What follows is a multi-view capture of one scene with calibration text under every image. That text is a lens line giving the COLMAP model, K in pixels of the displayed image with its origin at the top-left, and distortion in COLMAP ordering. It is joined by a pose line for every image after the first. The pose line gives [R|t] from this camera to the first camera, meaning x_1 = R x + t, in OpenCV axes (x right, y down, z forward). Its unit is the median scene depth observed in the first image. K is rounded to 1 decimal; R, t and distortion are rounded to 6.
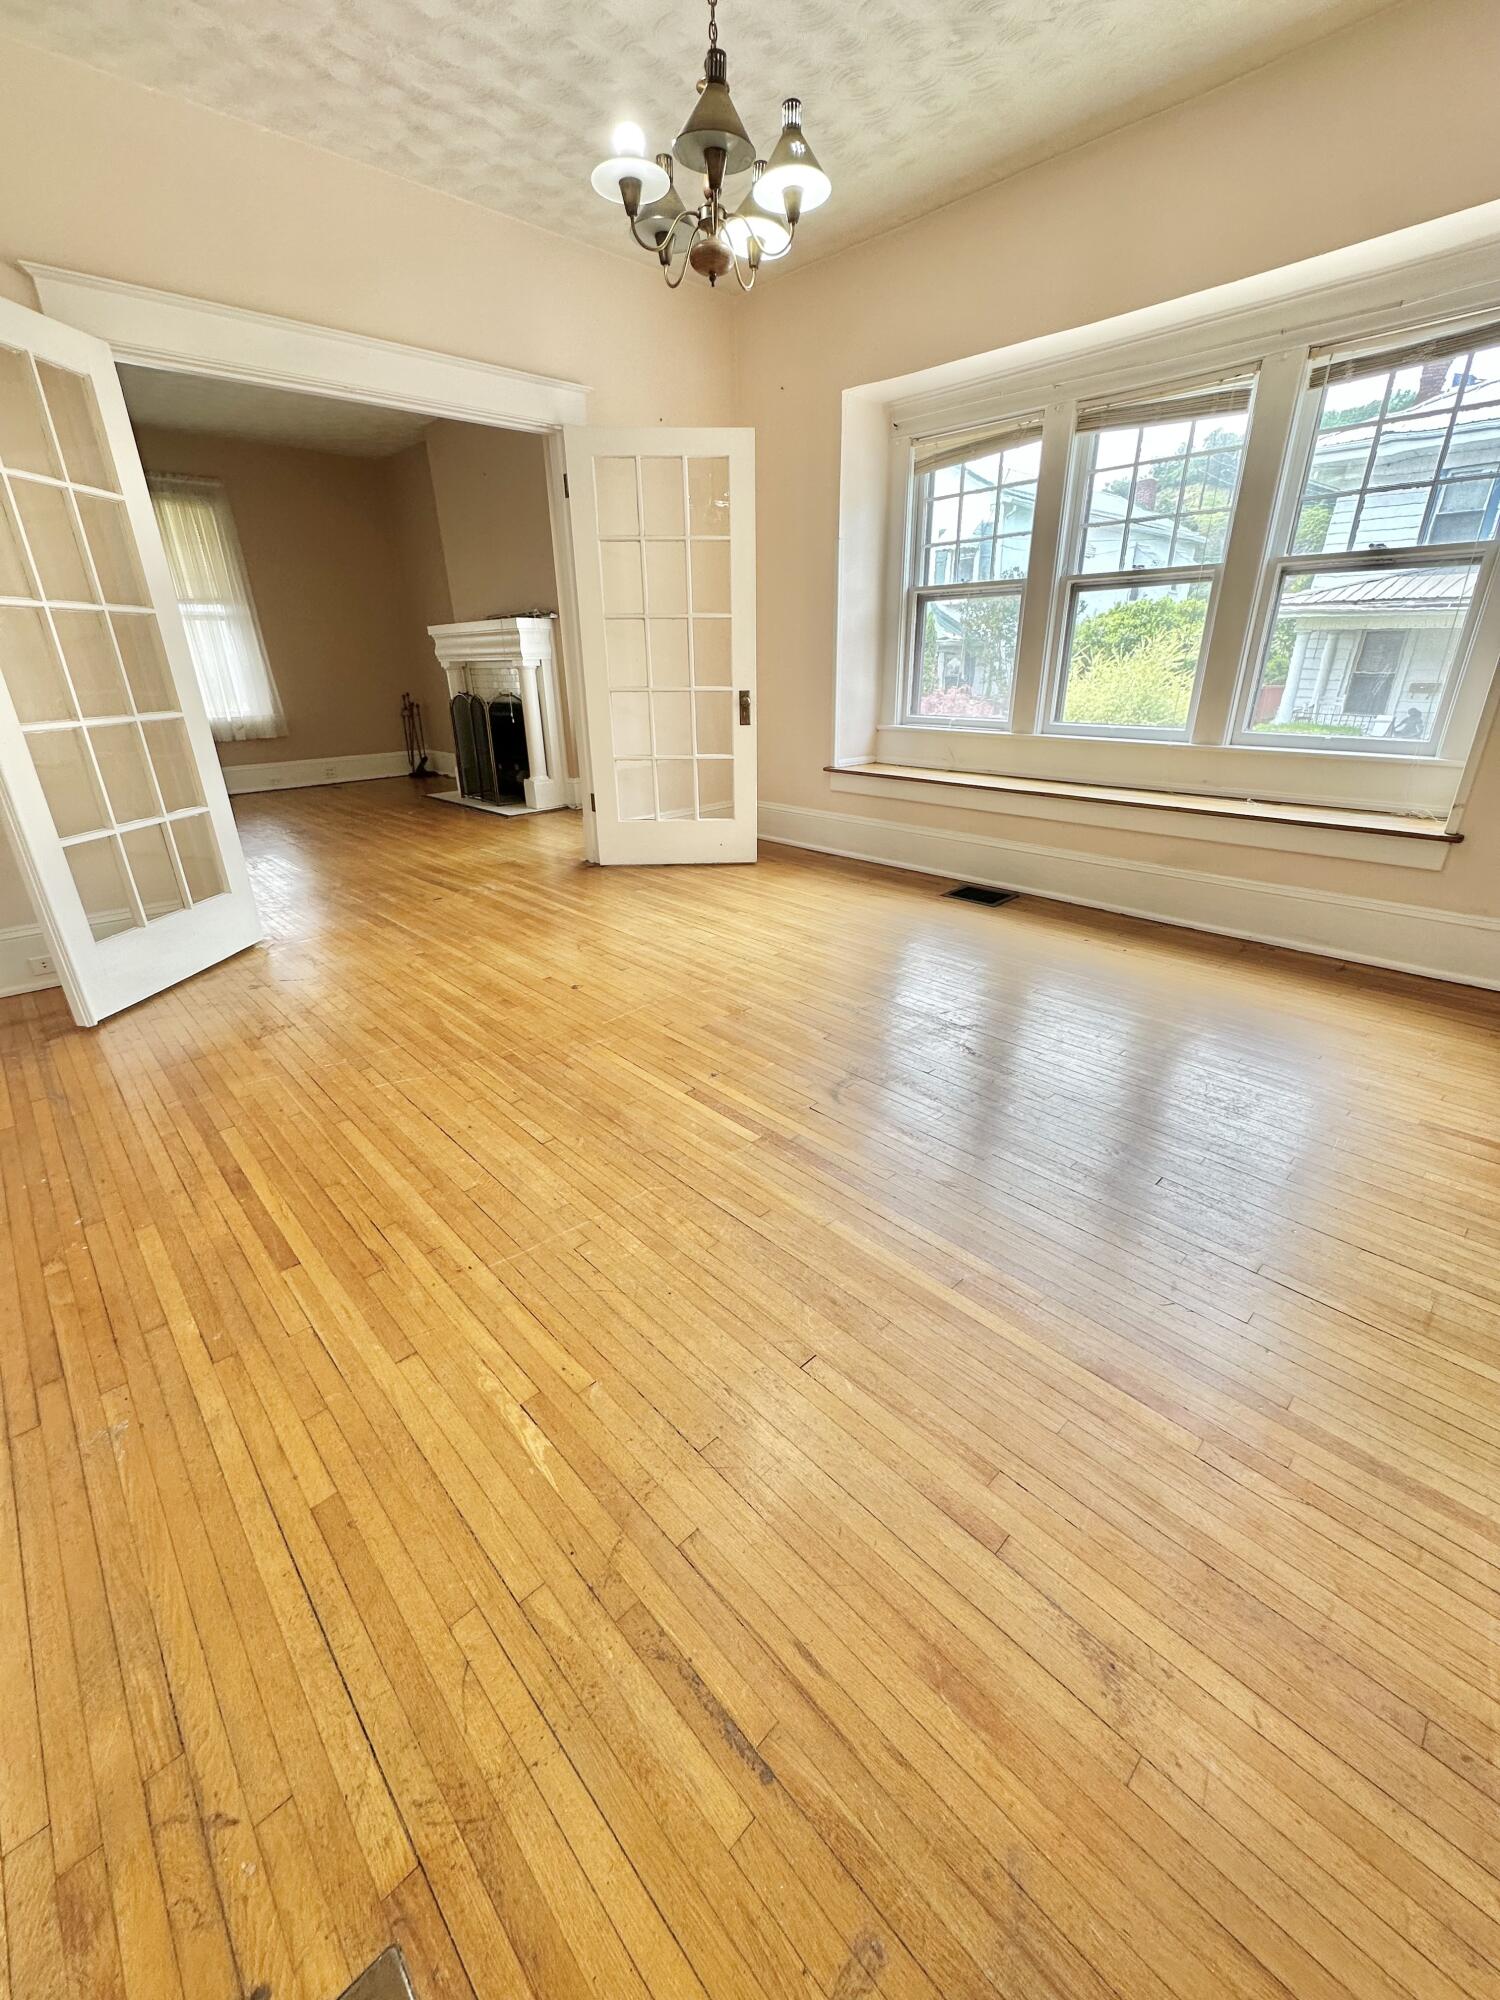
lens RADIAL K [[811.4, 0, 744.2], [0, 811.4, 996.4], [0, 0, 1]] dist [-0.000399, 0.000001]
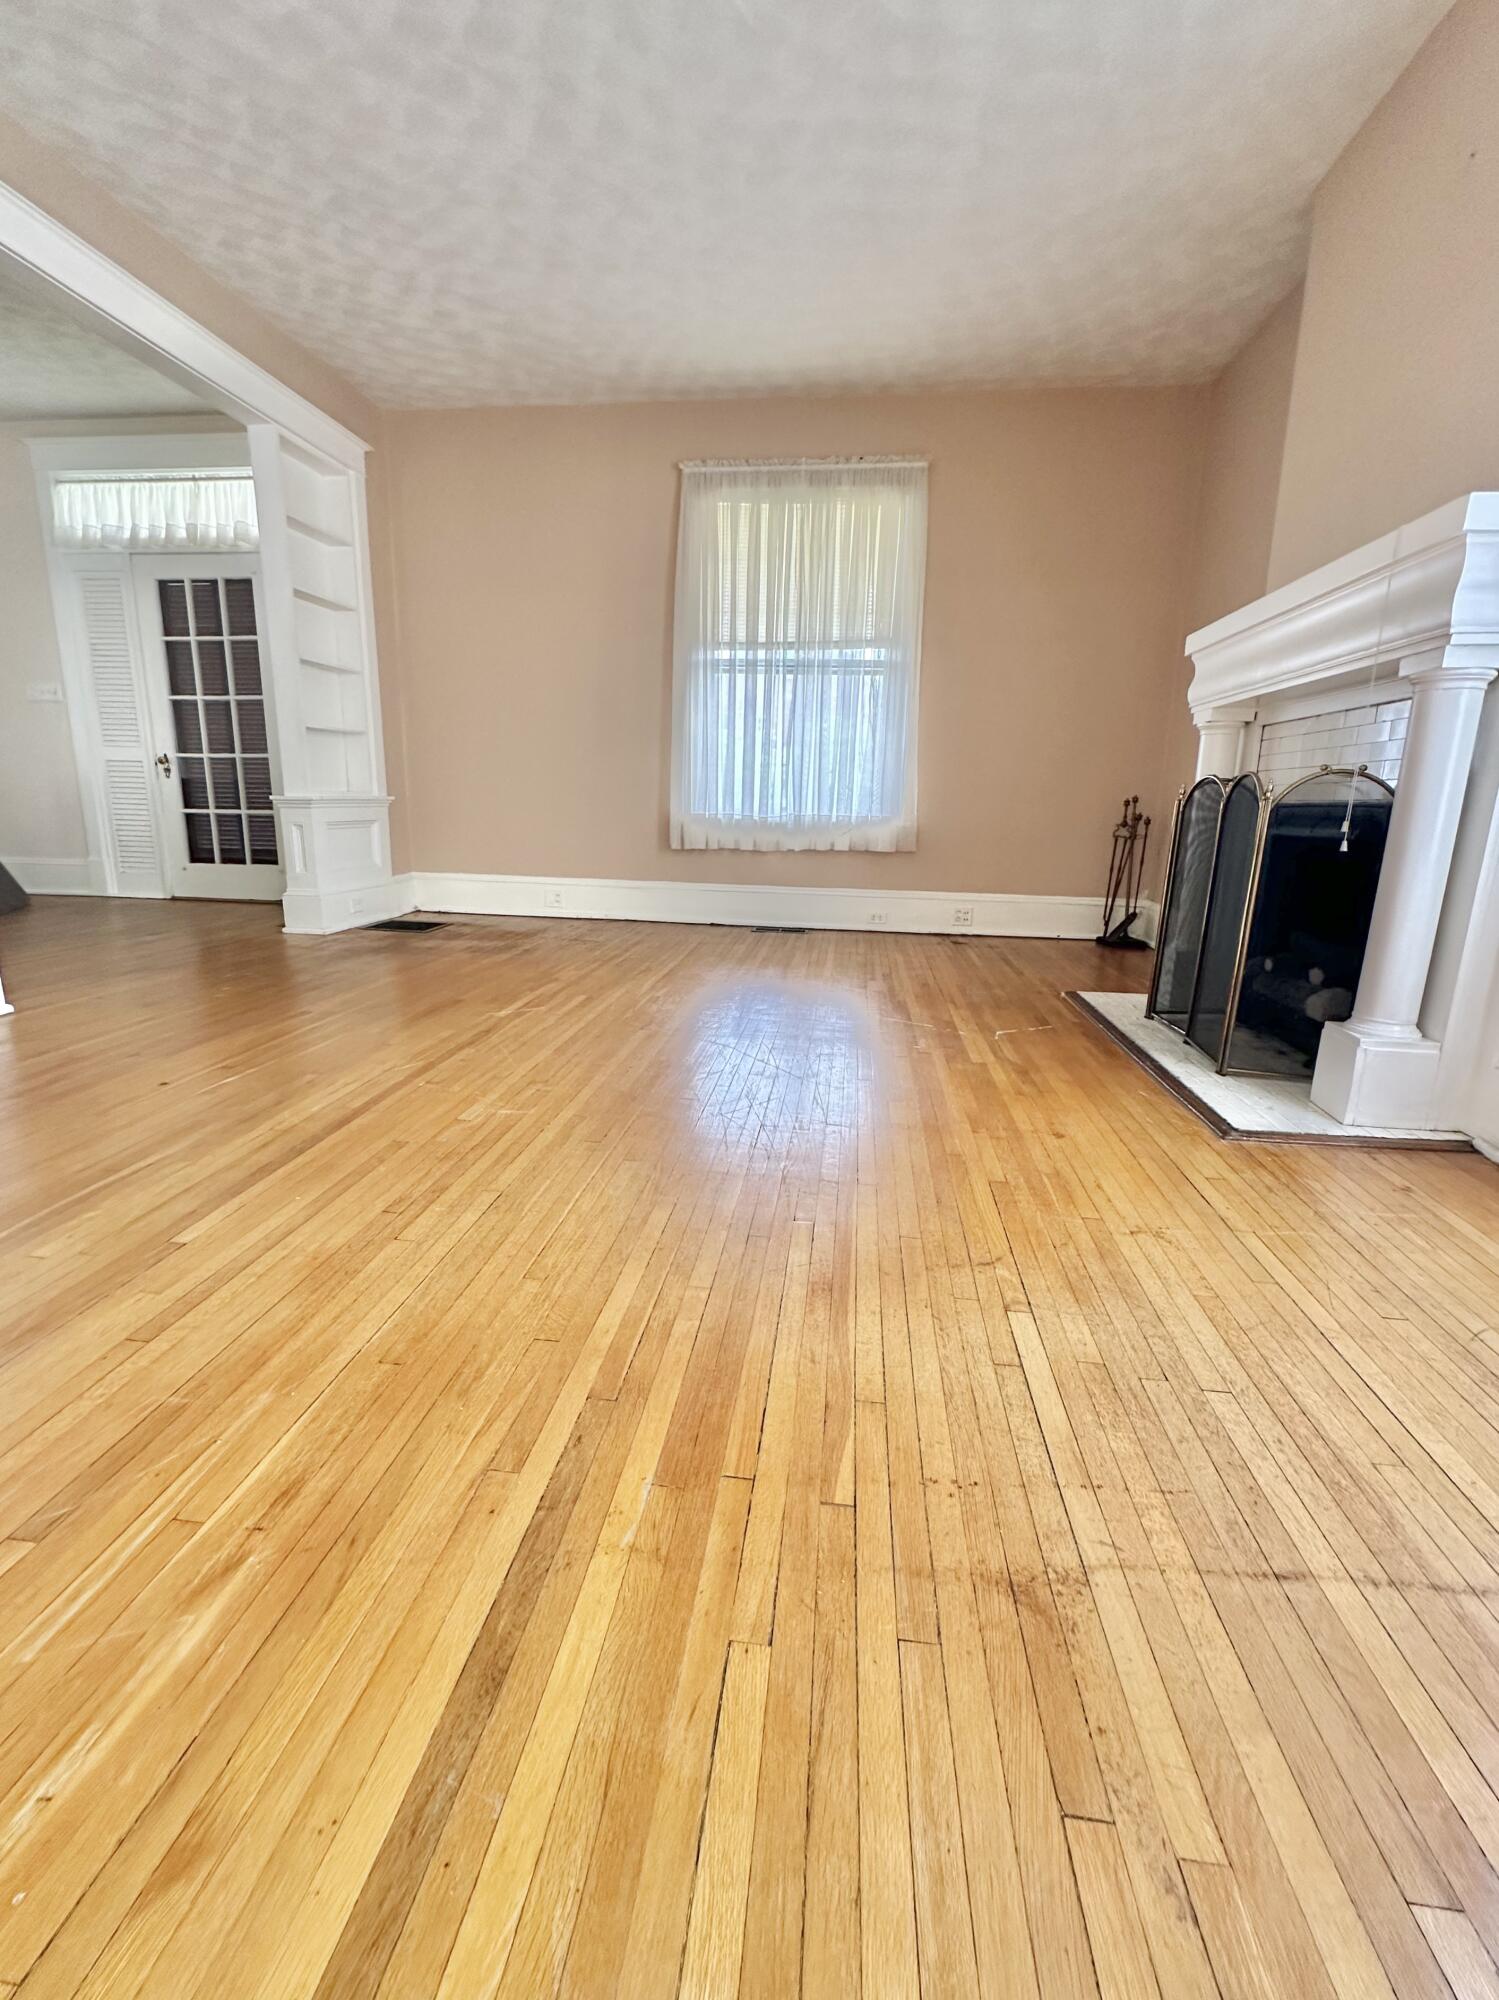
lens RADIAL K [[811.4, 0, 756.1], [0, 811.4, 991.8], [0, 0, 1]] dist [-0.000399, 0.000001]
pose [[0.620986, 0.209192, -0.755391, -0.161788], [-0.333463, 0.942672, -0.013075, -0.189307], [0.709351, 0.260015, 0.655144, 0.591448]]
